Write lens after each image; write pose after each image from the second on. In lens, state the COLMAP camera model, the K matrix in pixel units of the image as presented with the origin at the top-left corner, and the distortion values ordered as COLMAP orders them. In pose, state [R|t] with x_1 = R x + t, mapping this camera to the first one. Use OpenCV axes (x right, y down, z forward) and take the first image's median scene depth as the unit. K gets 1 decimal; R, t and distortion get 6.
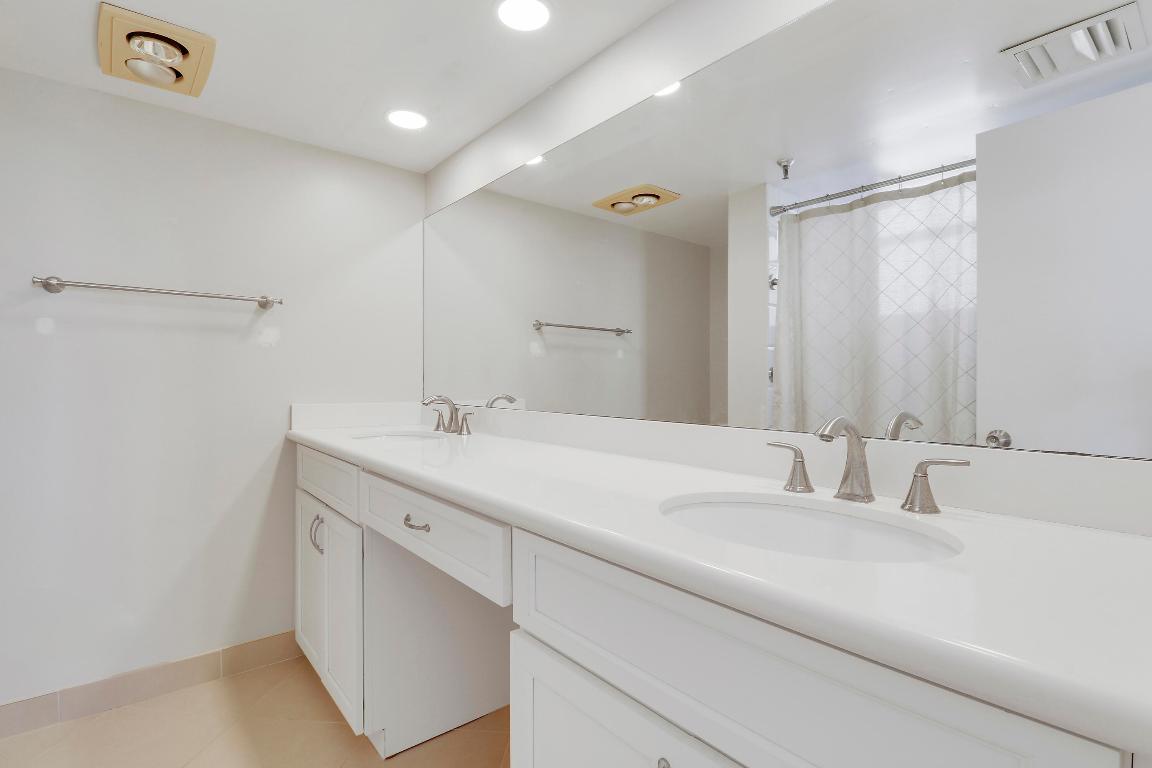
lens RADIAL K [[544.4, 0, 575.8], [0, 544.4, 383.2], [0, 0, 1]] dist [0.001266, -0.001078]
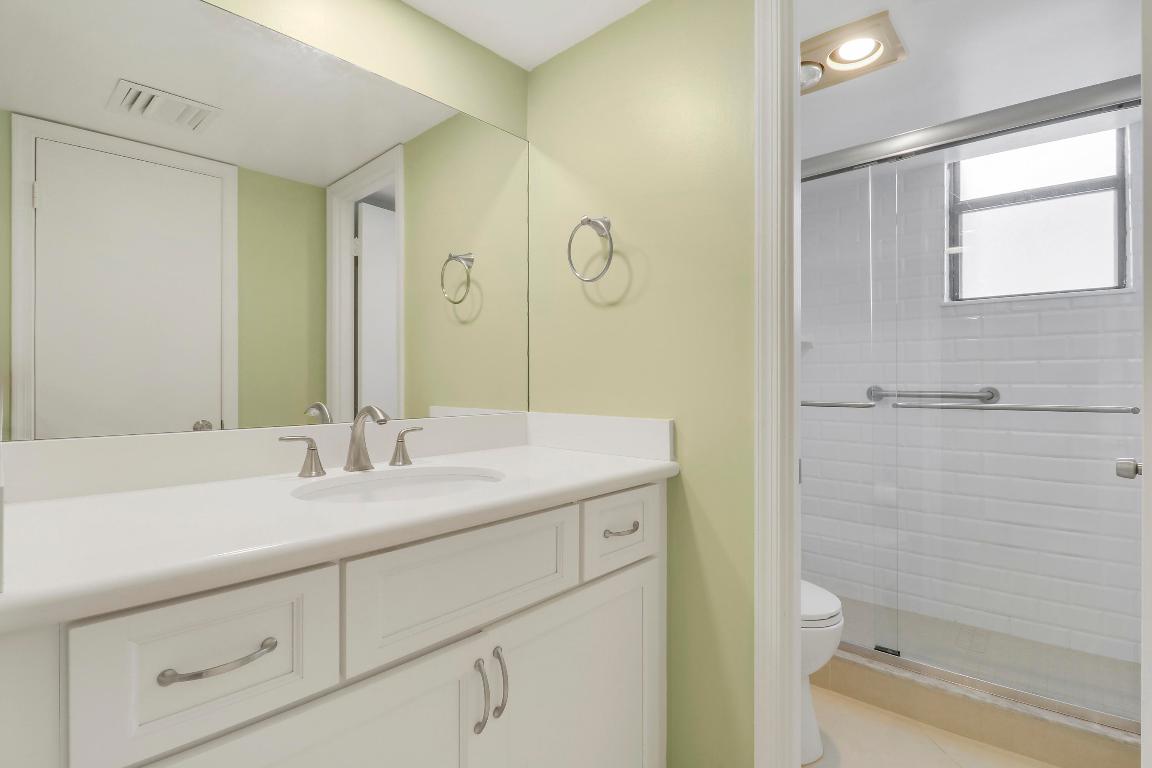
lens RADIAL K [[544.4, 0, 576.2], [0, 544.4, 381.3], [0, 0, 1]] dist [0.001266, -0.001078]
pose [[-0.144794, -0.001968, 0.989460, -0.904816], [0.000452, 0.999998, 0.002055, 0.000470], [-0.989462, 0.000745, -0.144793, 0.724727]]
